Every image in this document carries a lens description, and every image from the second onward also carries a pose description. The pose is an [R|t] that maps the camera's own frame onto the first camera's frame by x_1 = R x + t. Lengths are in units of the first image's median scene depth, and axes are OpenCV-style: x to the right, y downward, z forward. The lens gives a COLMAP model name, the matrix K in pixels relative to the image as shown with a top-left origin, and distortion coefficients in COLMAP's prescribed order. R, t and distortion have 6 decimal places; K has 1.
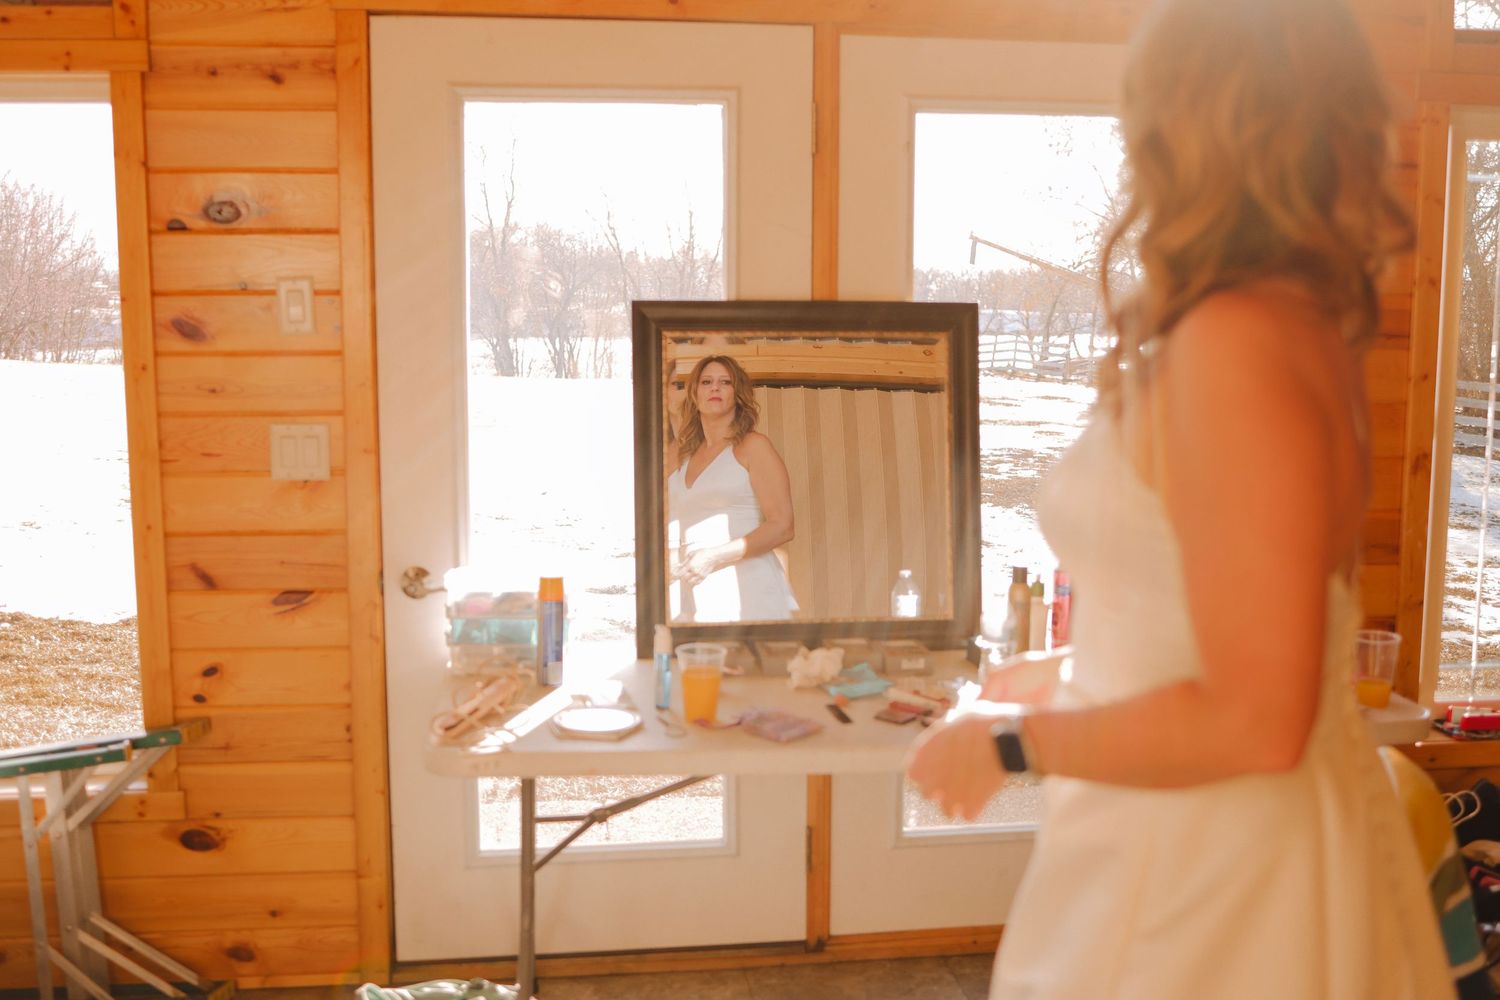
lens RADIAL K [[1530.9, 0, 741.6], [0, 1530.9, 495.7], [0, 0, 1]] dist [-0.062291, 0.000000]
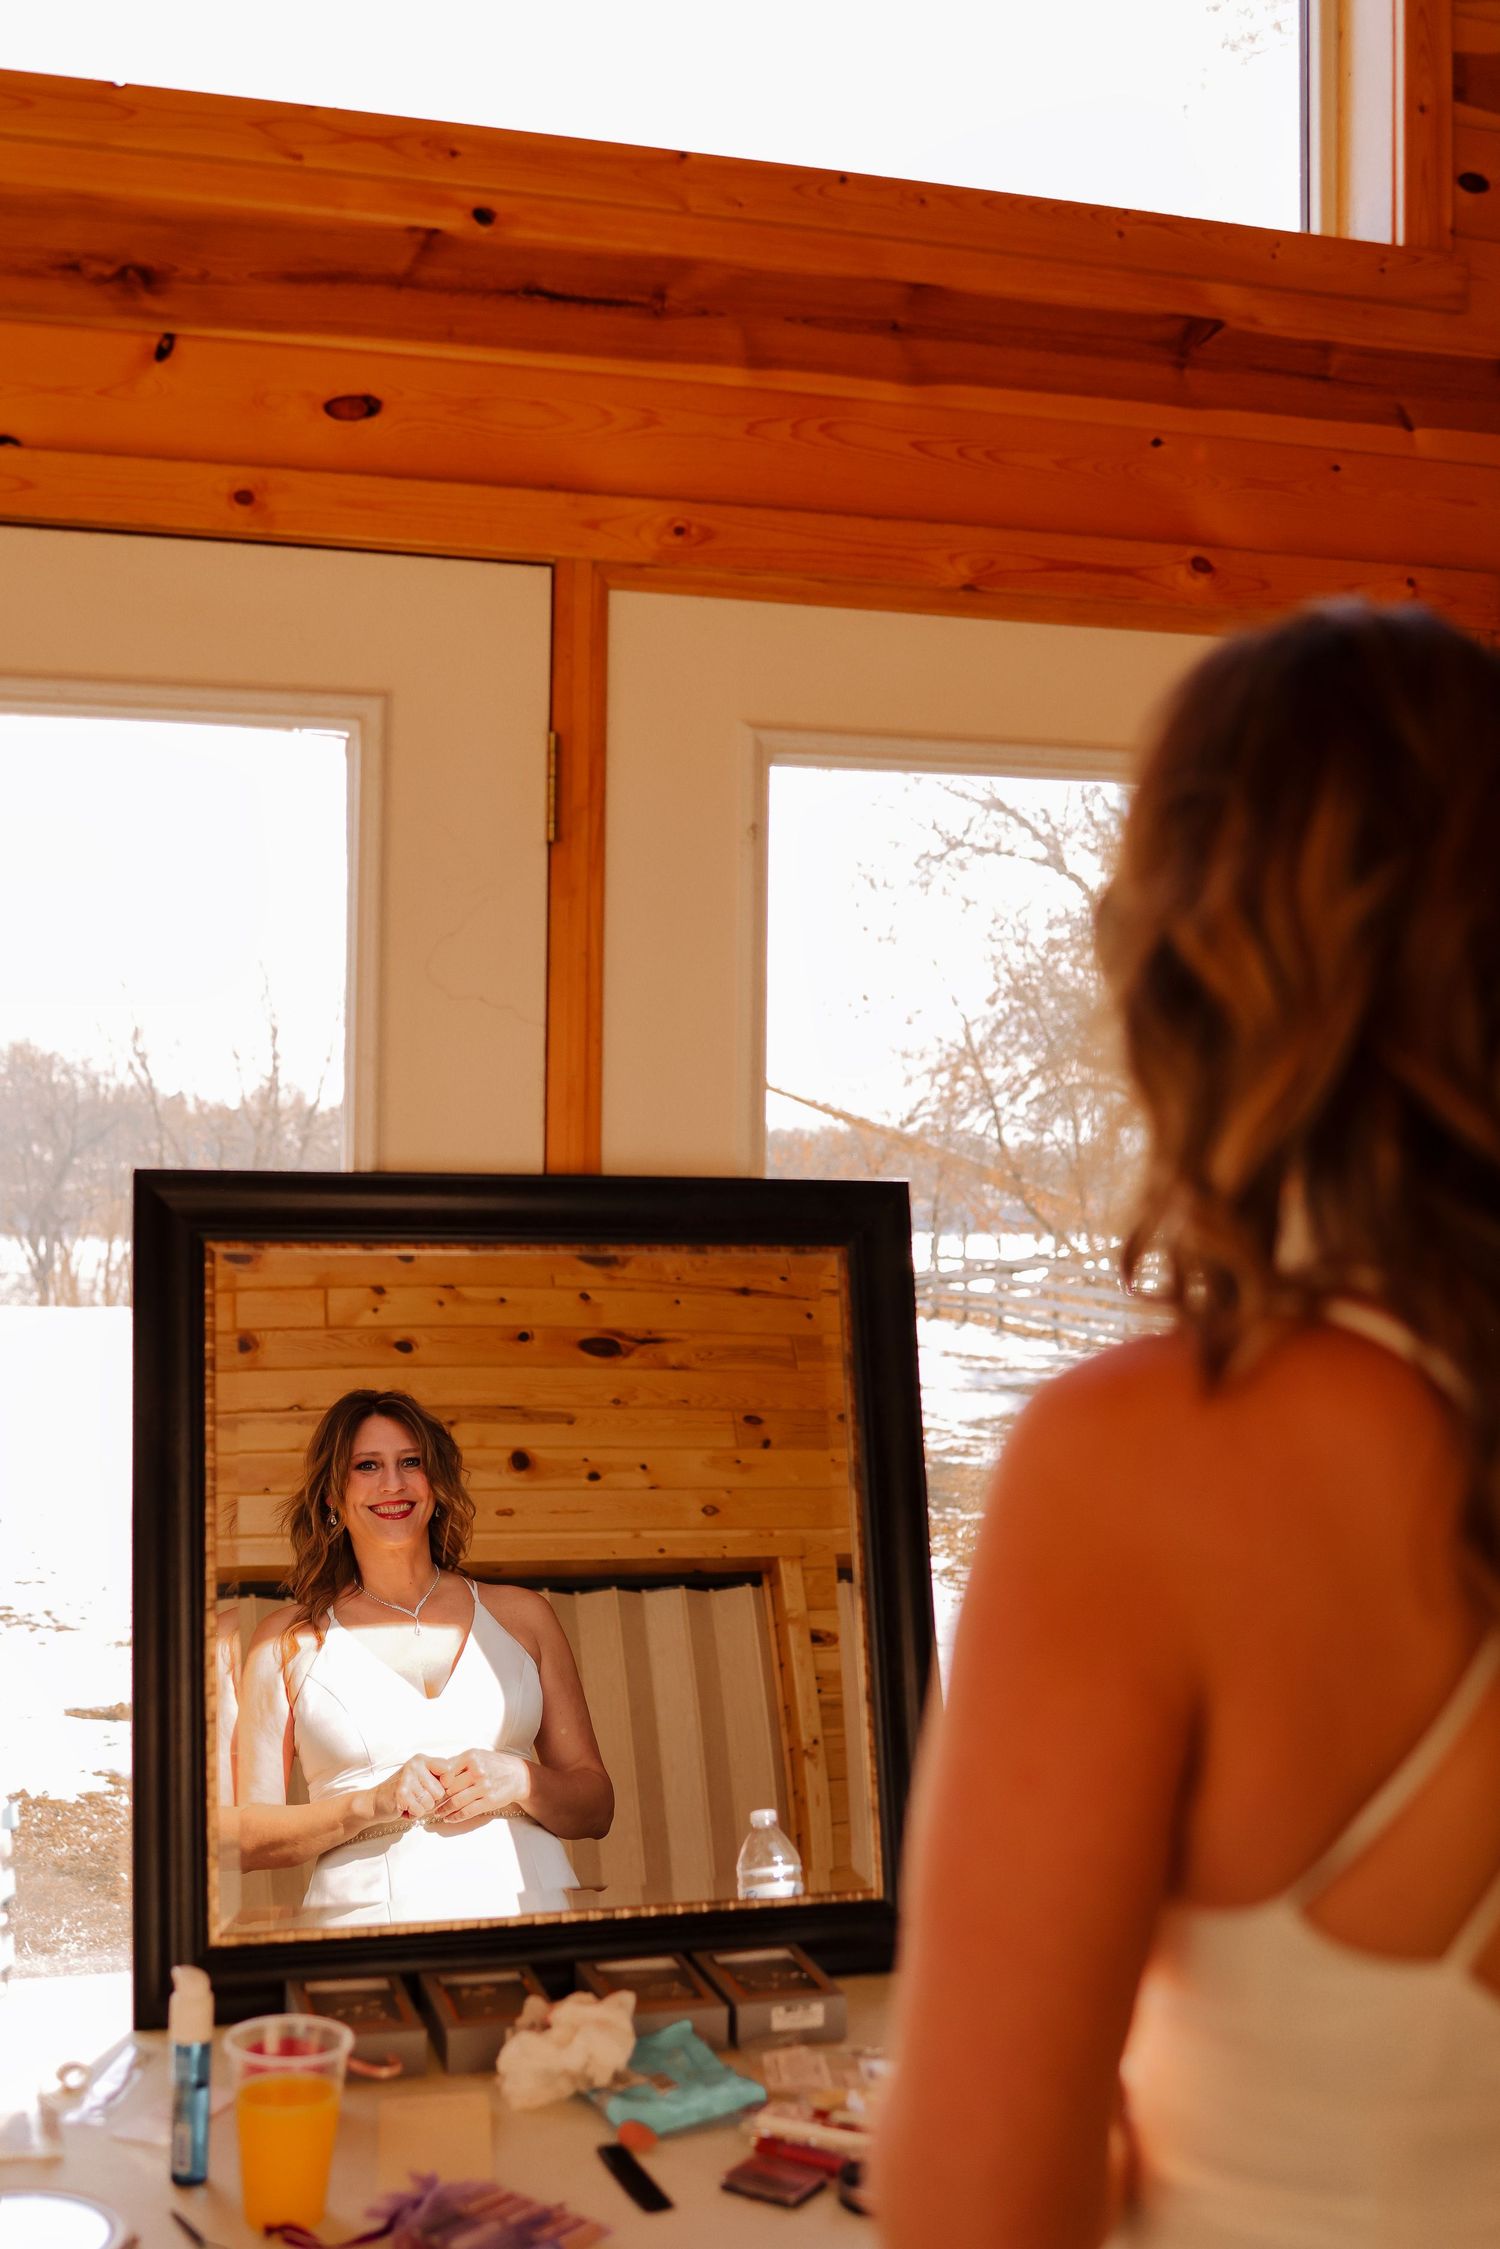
lens RADIAL K [[2419.7, 0, 682.0], [0, 2419.7, 1133.4], [0, 0, 1]] dist [-0.058071, 0.000000]
pose [[0.990874, 0.009279, 0.134472, -0.010954], [0.010396, 0.989396, -0.144874, -0.036911], [-0.134391, 0.144950, 0.980270, 0.331398]]
